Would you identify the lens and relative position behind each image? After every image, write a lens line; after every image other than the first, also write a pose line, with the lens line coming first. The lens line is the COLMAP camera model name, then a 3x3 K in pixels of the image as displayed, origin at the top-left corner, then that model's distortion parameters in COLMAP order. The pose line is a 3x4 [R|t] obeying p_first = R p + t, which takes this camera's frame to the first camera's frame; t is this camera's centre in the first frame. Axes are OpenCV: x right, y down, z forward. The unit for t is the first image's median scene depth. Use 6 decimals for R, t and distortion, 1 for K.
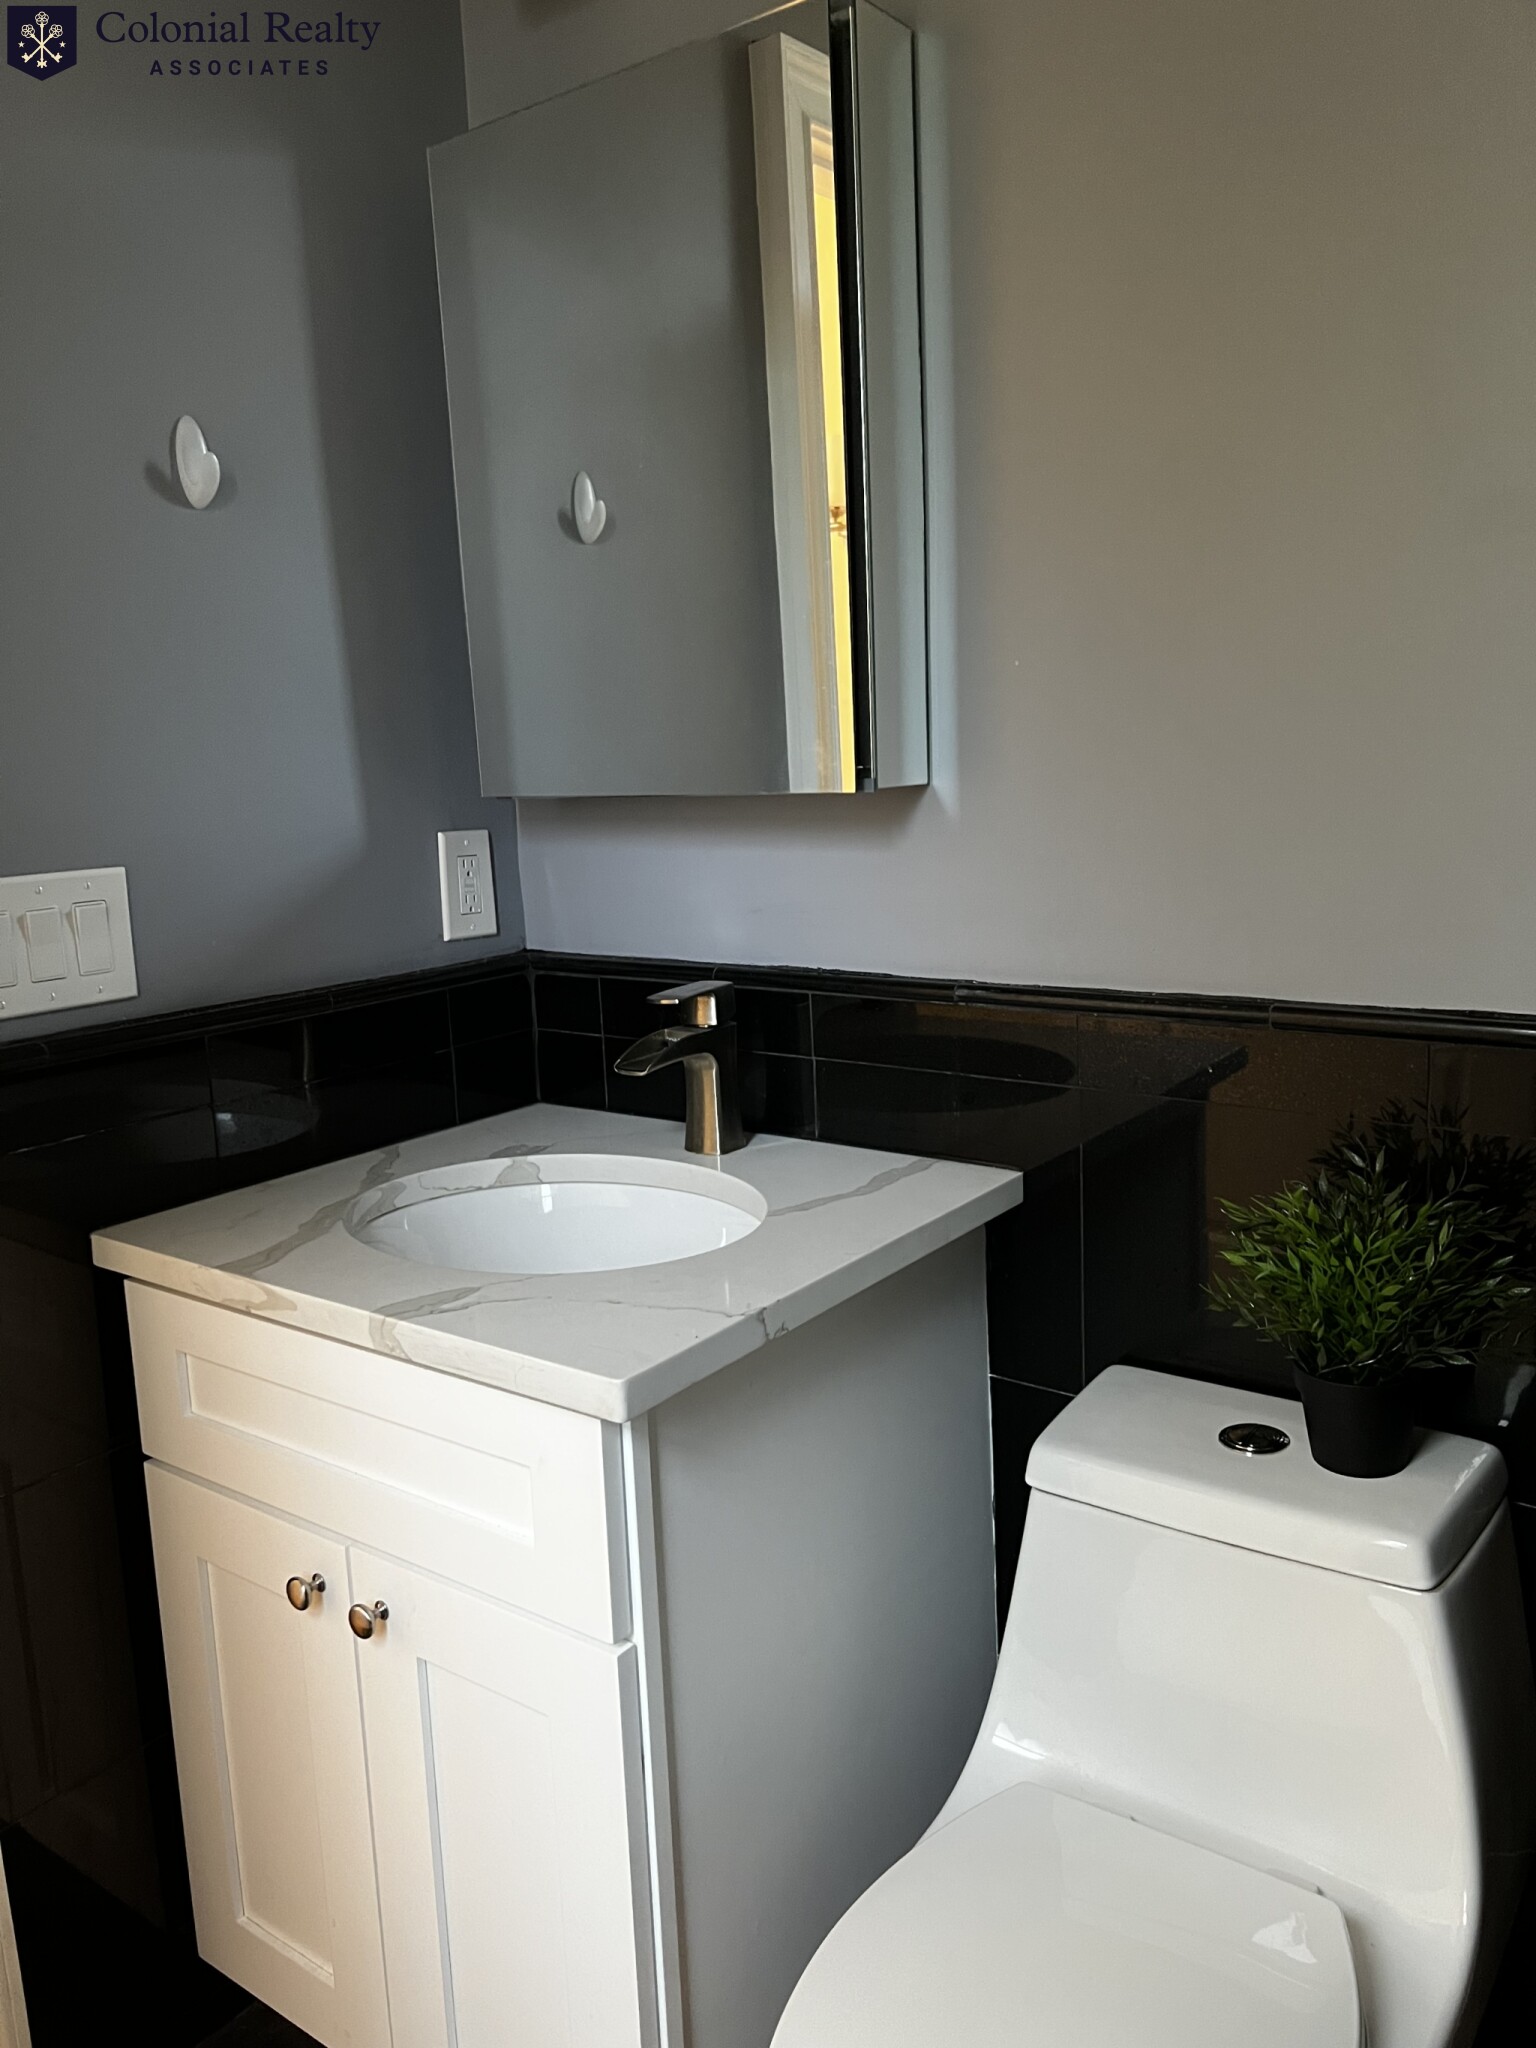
lens RADIAL K [[1538.0, 0, 773.2], [0, 1538.0, 1014.6], [0, 0, 1]] dist [0.047228, -0.053669]
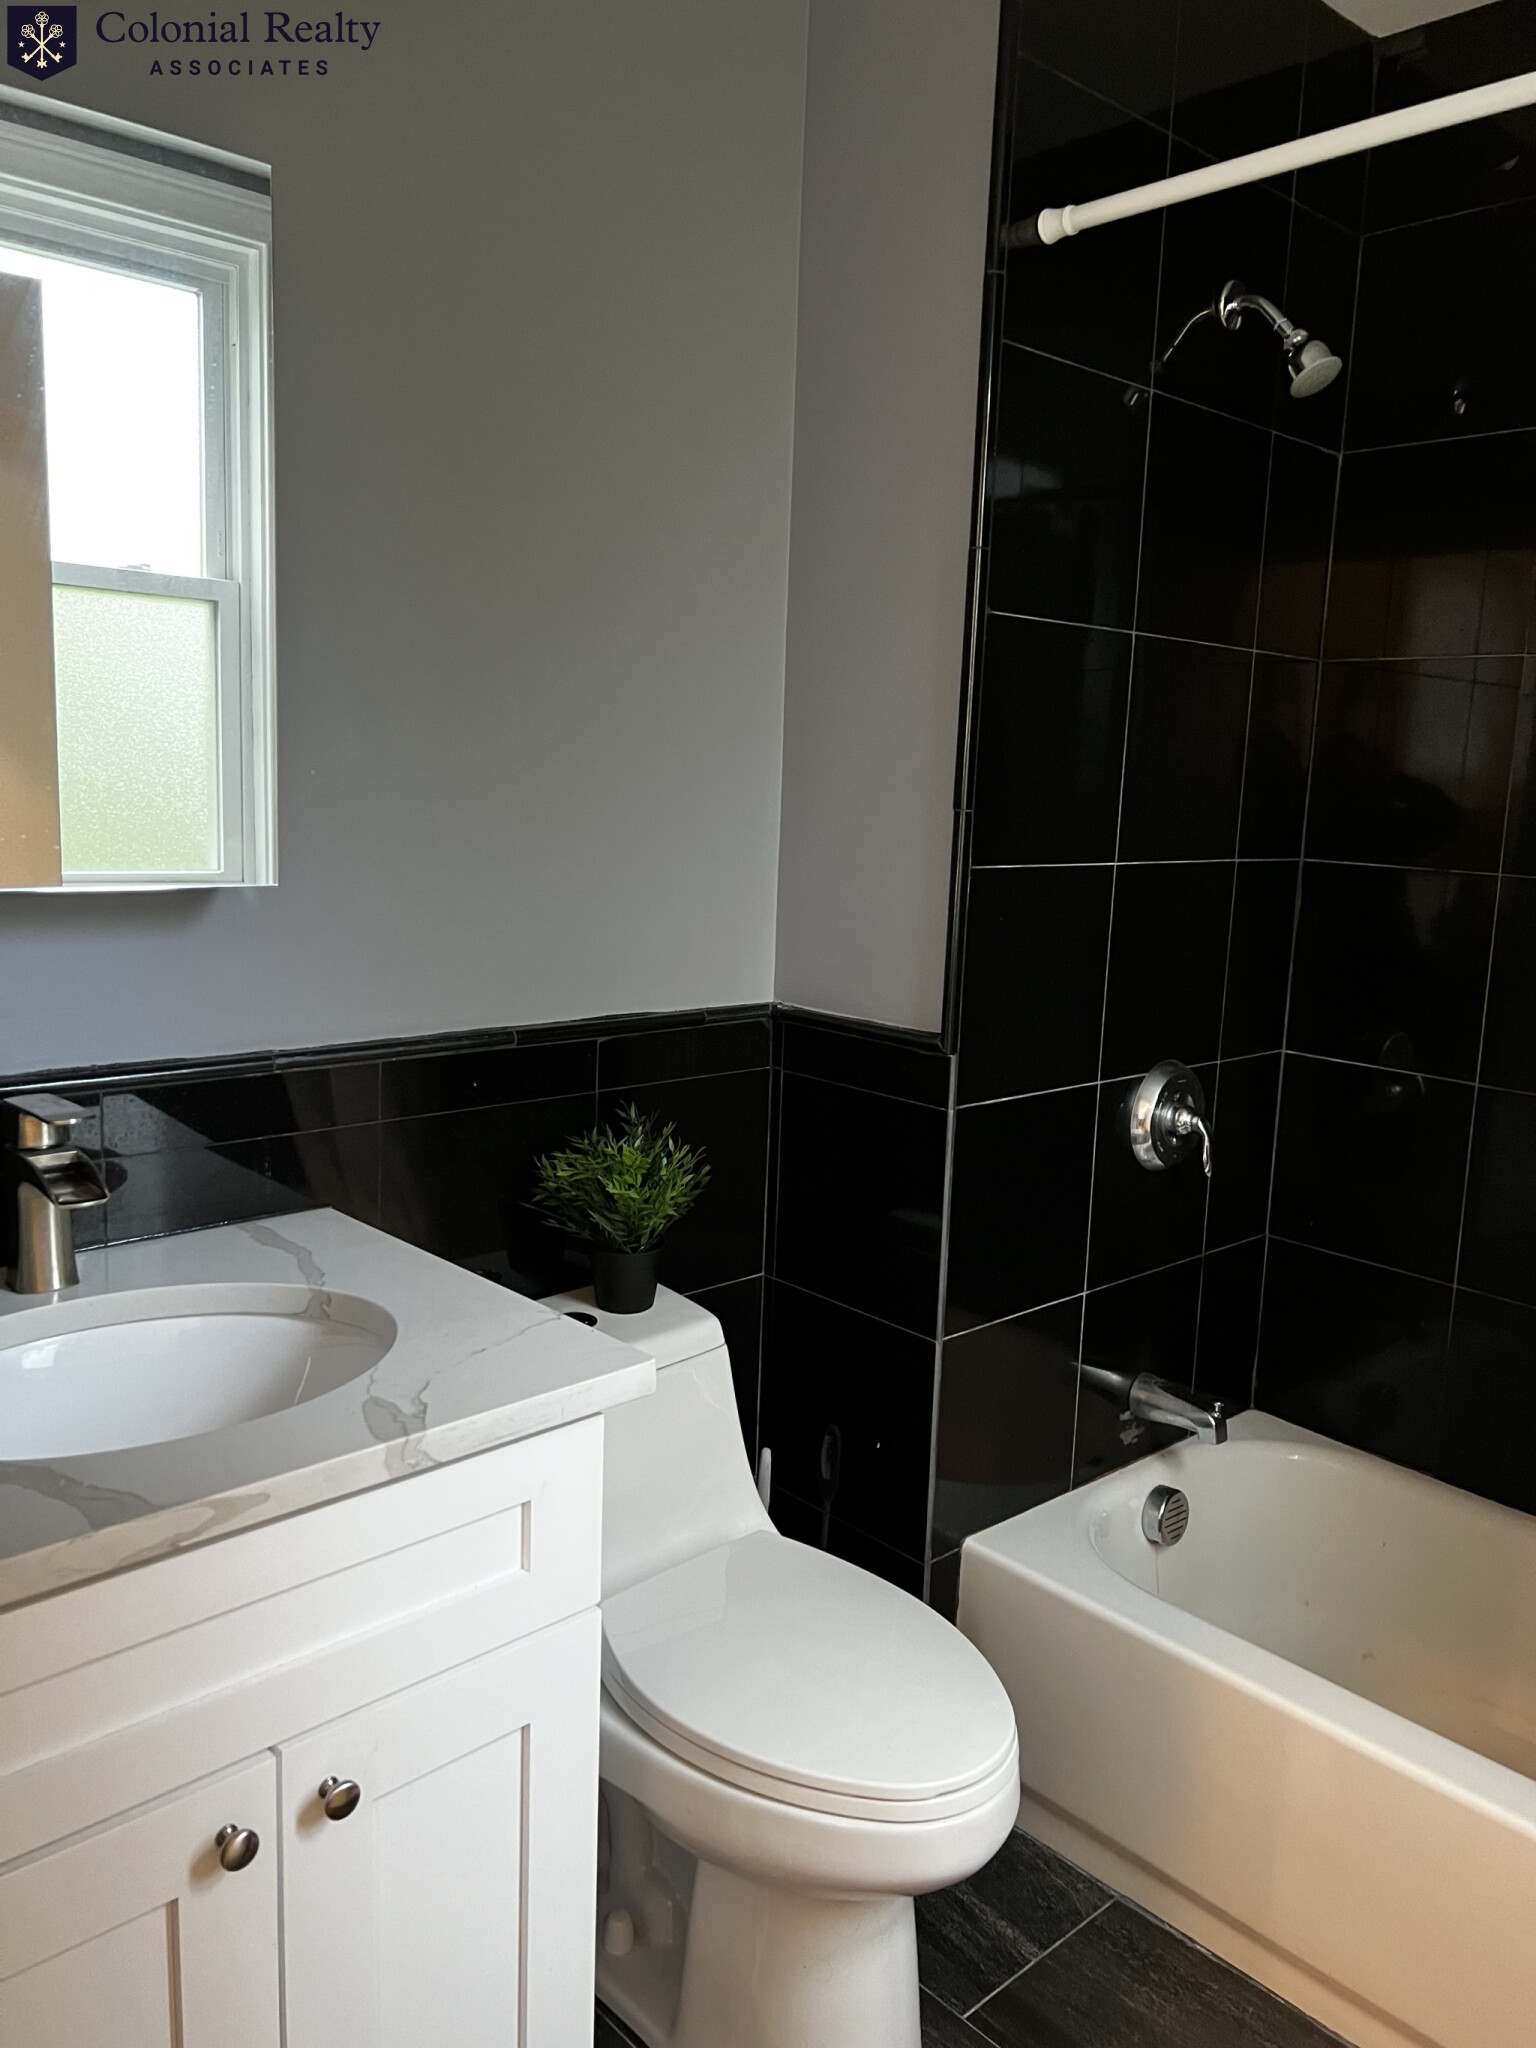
lens RADIAL K [[1538.0, 0, 766.3], [0, 1538.0, 1019.8], [0, 0, 1]] dist [0.047228, -0.053669]
pose [[0.185518, -0.109599, 0.976510, -1.022006], [0.128983, 0.987878, 0.086371, -0.108284], [-0.974139, 0.109930, 0.197405, 0.500378]]
